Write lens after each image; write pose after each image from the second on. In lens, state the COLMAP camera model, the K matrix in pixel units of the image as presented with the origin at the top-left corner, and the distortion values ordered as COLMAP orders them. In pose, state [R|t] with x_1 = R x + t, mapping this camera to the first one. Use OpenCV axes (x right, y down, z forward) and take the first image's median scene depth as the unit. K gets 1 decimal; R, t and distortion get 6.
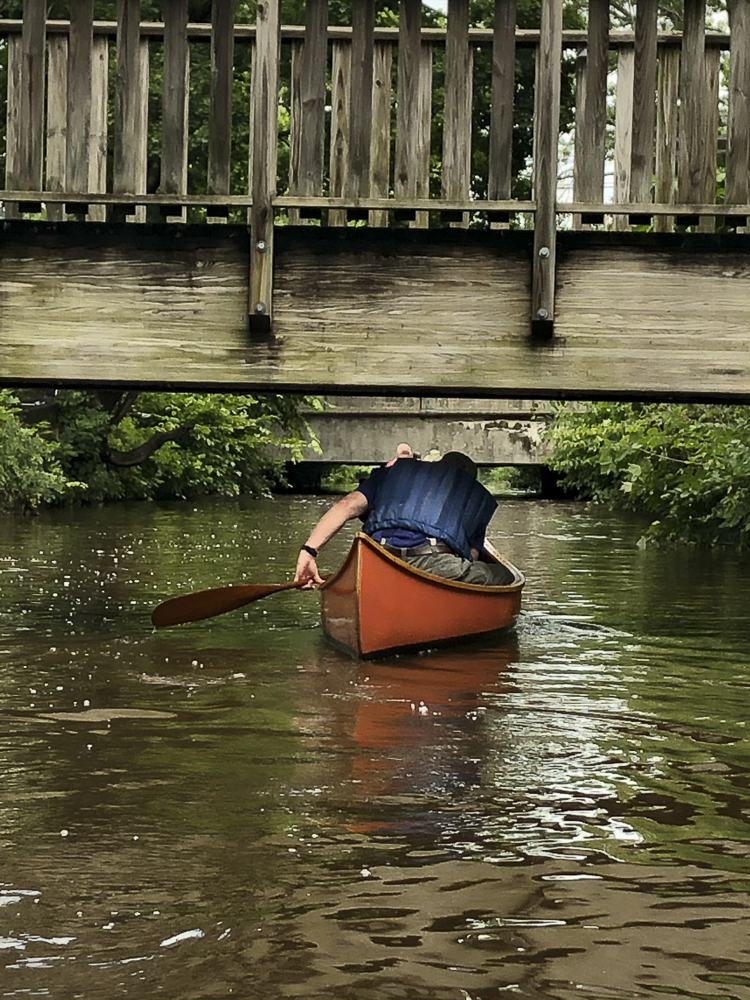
lens RADIAL K [[2887.3, 0, 375.1], [0, 2887.3, 499.8], [0, 0, 1]] dist [-0.000278, 0.000000]
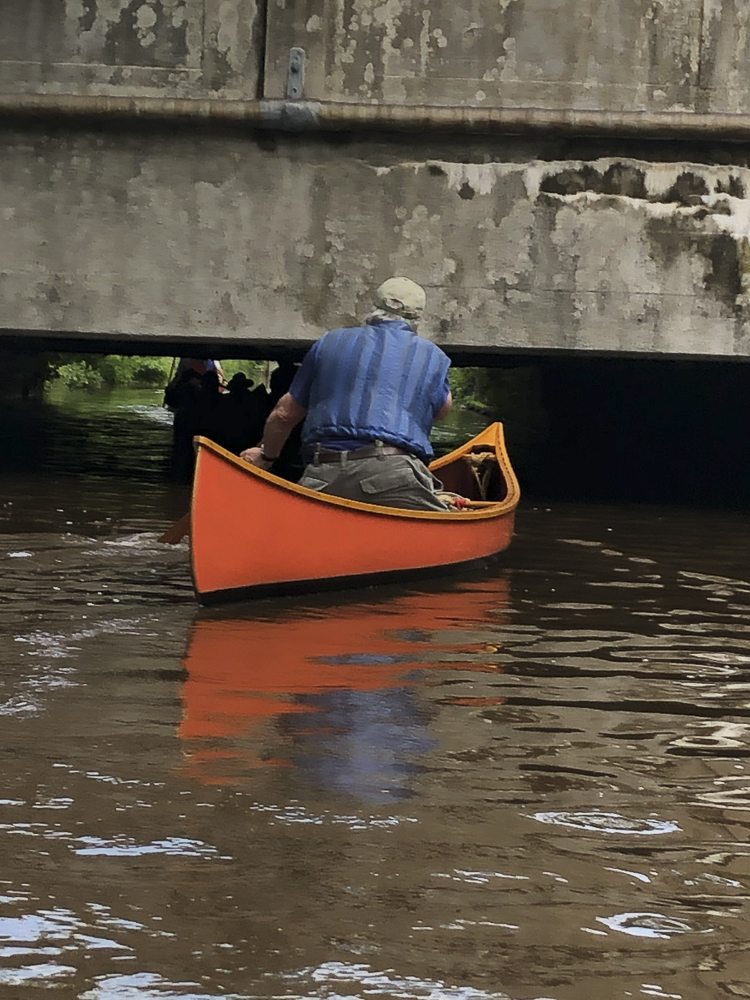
lens RADIAL K [[2739.4, 0, 374.7], [0, 2739.4, 500.2], [0, 0, 1]] dist [0.103438, 0.000000]
pose [[0.999148, 0.024627, 0.033127, 0.018507], [-0.025836, 0.998996, 0.036596, -0.008388], [-0.032193, -0.037420, 0.998781, 0.785333]]
